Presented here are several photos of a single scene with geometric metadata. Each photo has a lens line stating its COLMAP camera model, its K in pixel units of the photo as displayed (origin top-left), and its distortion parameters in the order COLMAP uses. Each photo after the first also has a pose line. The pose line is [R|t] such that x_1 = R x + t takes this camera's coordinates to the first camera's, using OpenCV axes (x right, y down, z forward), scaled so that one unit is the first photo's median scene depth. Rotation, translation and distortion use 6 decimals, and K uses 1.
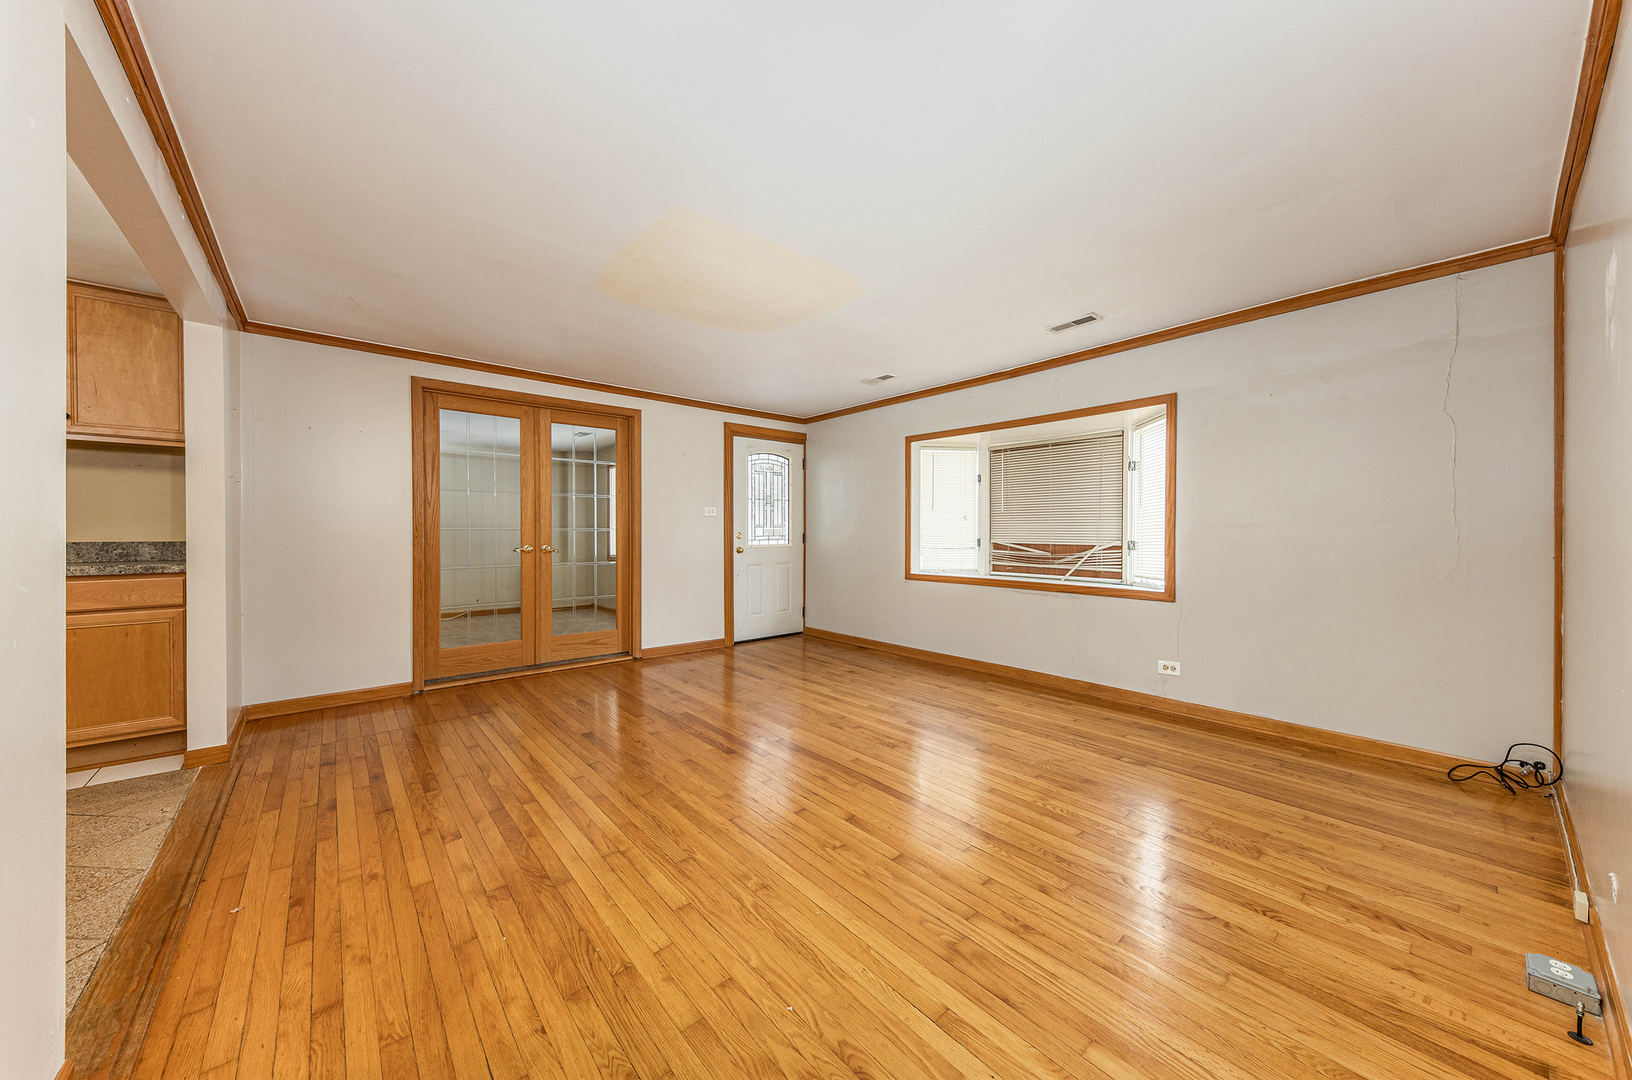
lens RADIAL K [[565.0, 0, 818.7], [0, 565.0, 533.4], [0, 0, 1]] dist [0.000959, -0.000694]
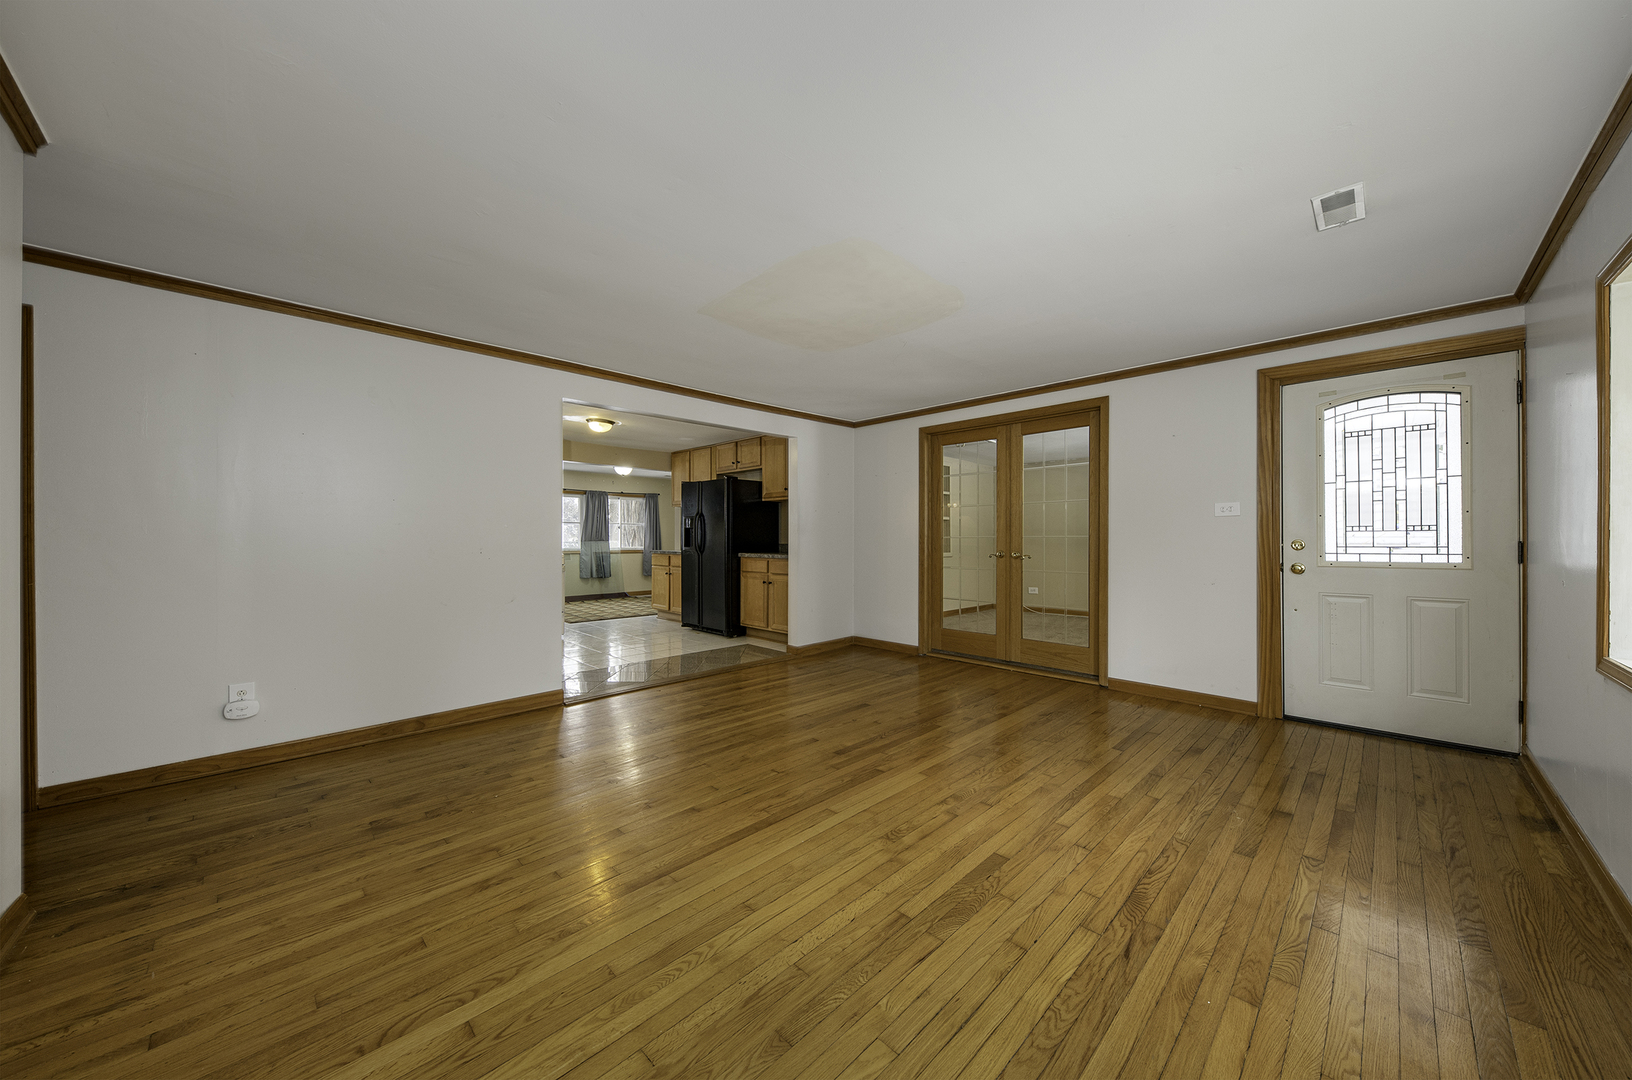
lens RADIAL K [[565.0, 0, 827.7], [0, 565.0, 532.9], [0, 0, 1]] dist [0.000959, -0.000694]
pose [[0.075713, -0.007288, -0.997103, 0.796698], [0.000752, 0.999973, -0.007252, -0.009278], [0.997129, -0.000201, 0.075717, 0.811855]]
